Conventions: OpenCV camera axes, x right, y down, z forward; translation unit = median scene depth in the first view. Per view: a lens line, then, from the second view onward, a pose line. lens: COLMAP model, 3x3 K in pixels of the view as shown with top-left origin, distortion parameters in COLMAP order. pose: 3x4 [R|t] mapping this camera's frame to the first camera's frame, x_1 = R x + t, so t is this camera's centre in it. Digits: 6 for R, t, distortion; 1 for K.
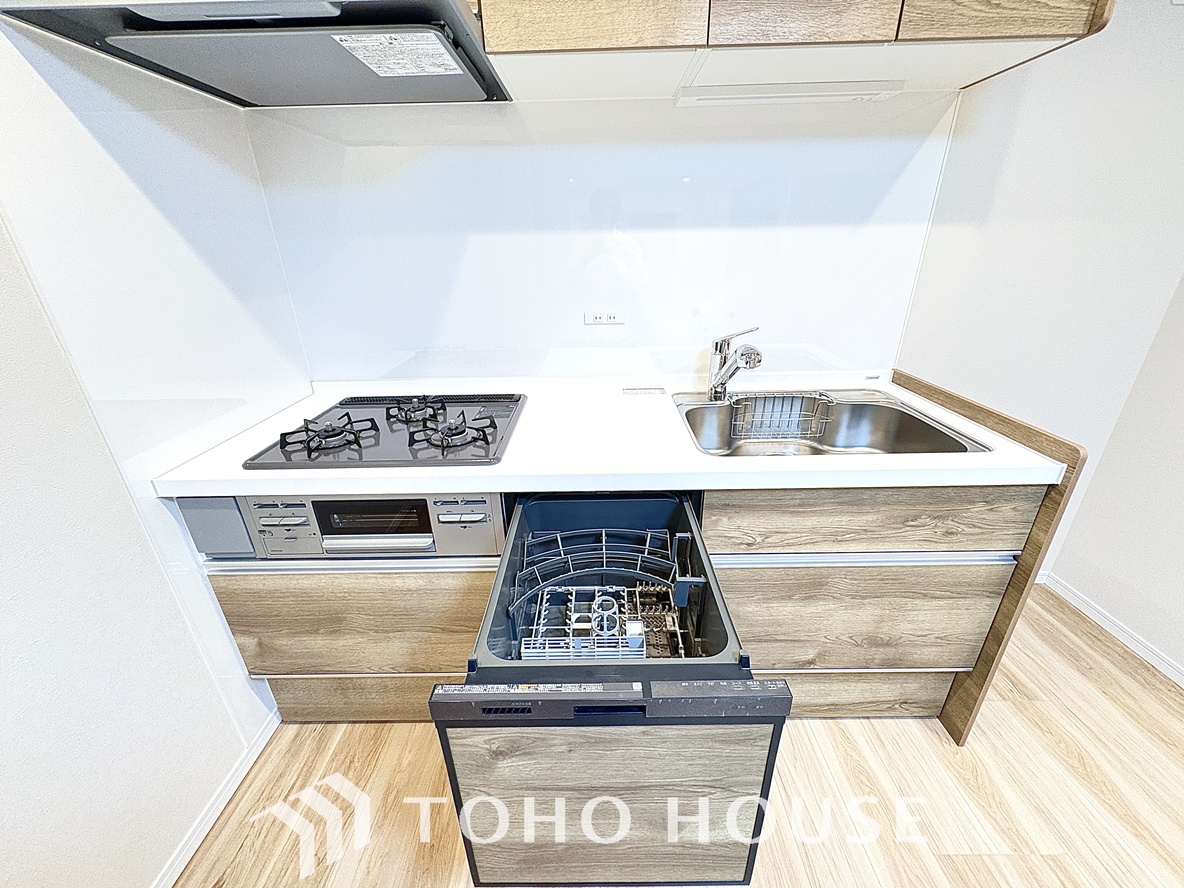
lens RADIAL K [[470.7, 0, 593.8], [0, 470.7, 444.8], [0, 0, 1]] dist [-0.001774, 0.000412]
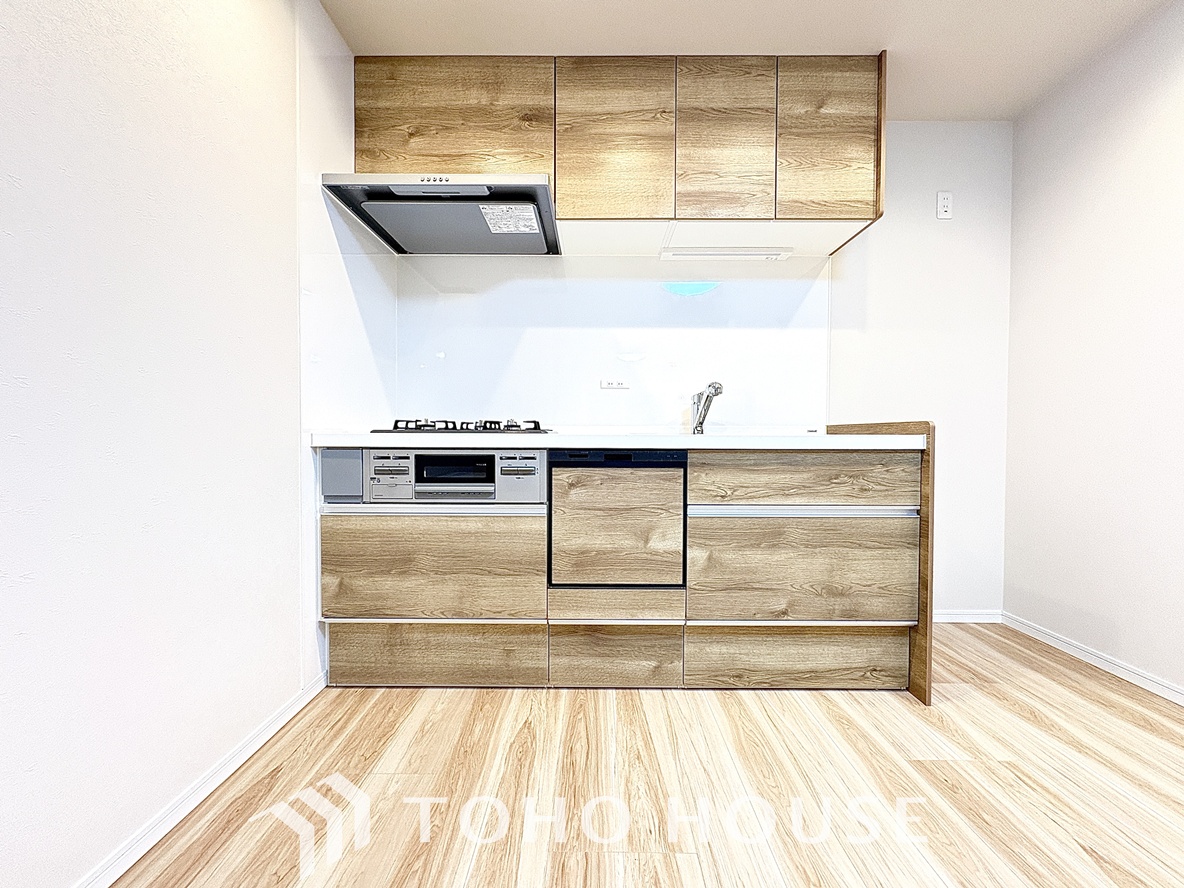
lens RADIAL K [[470.7, 0, 593.7], [0, 470.7, 446.0], [0, 0, 1]] dist [-0.001774, 0.000412]
pose [[0.999710, 0.023876, 0.003133, -0.055539], [-0.020974, 0.927249, -0.373858, 0.581848], [-0.011831, 0.373684, 0.927481, -0.327062]]
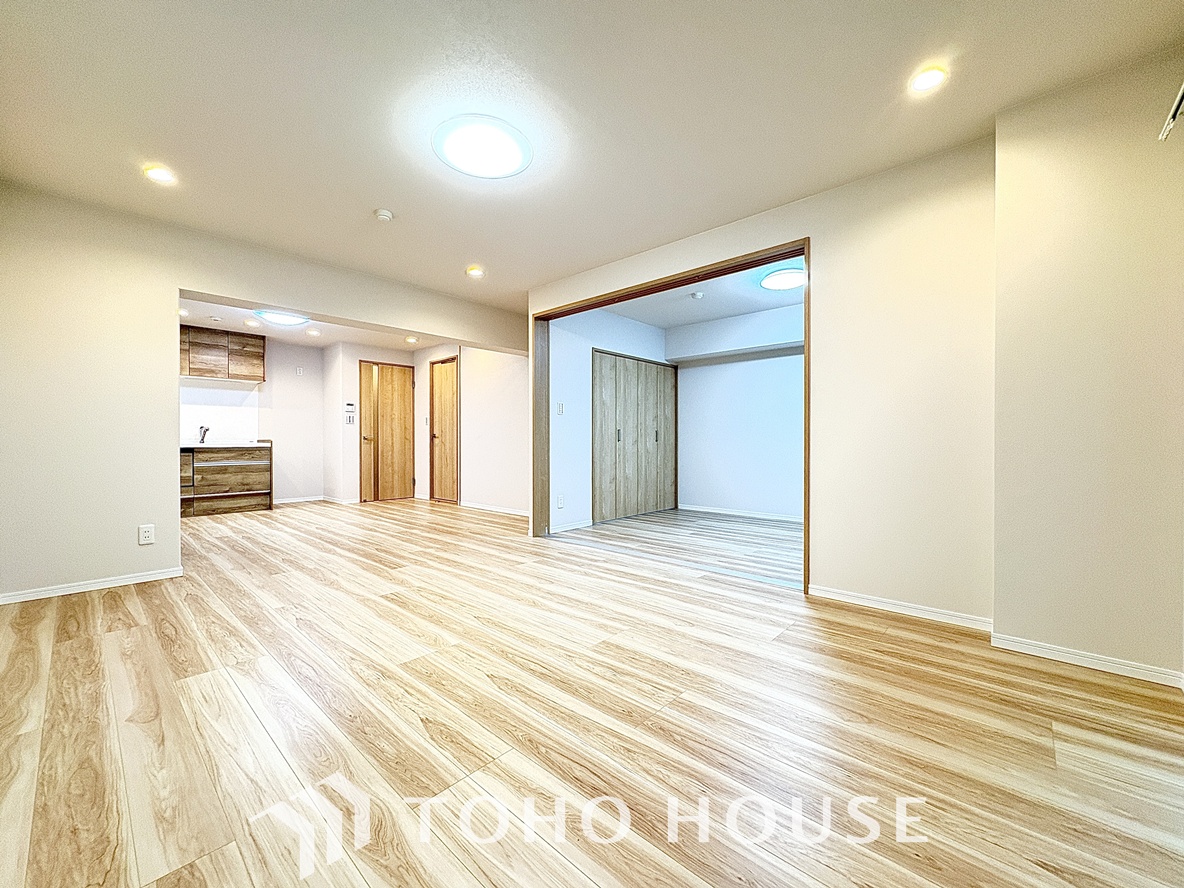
lens RADIAL K [[470.7, 0, 592.5], [0, 470.7, 445.0], [0, 0, 1]] dist [-0.001774, 0.000412]
pose [[0.673490, 0.013320, 0.739077, -0.596590], [0.276752, 0.922575, -0.268819, 2.495385], [-0.685434, 0.385588, 0.617658, -4.895890]]
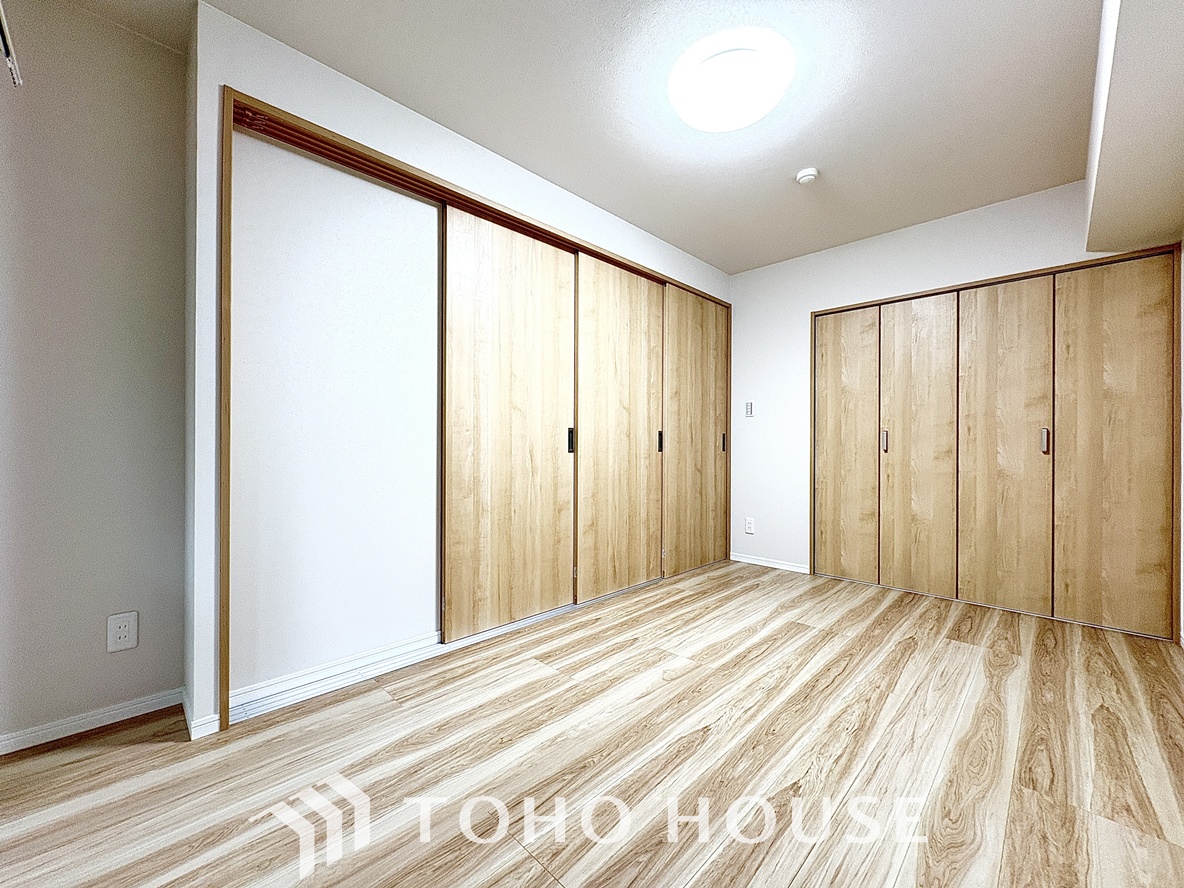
lens RADIAL K [[470.7, 0, 592.9], [0, 470.7, 442.8], [0, 0, 1]] dist [-0.001774, 0.000412]
pose [[0.714647, 0.018924, -0.699230, 3.749961], [-0.289912, 0.917746, -0.271466, 2.449550], [0.636578, 0.396717, 0.661350, -5.071008]]
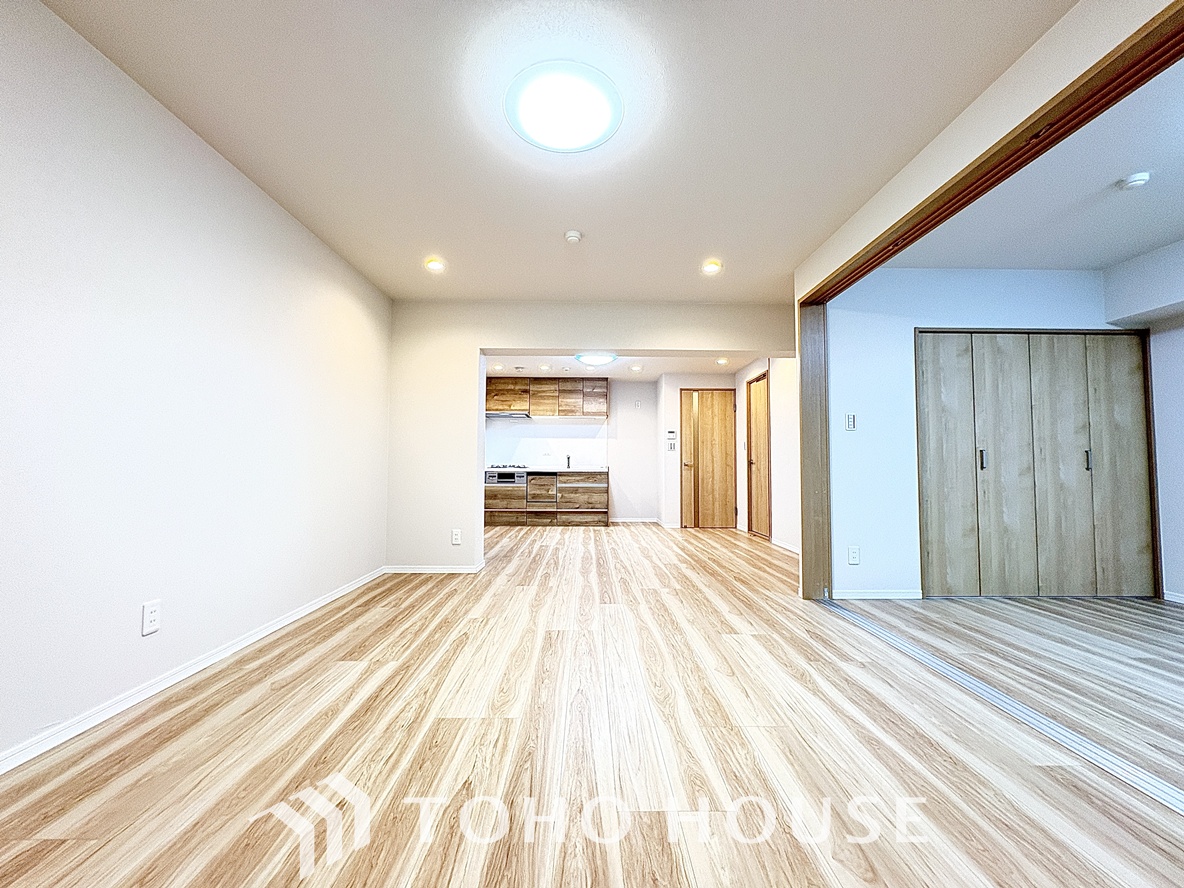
lens RADIAL K [[470.7, 0, 594.9], [0, 470.7, 446.1], [0, 0, 1]] dist [-0.001774, 0.000412]
pose [[0.999610, 0.024988, 0.012468, 0.627710], [-0.017168, 0.902019, -0.431356, 2.433855], [-0.022025, 0.430973, 0.902096, -4.808885]]
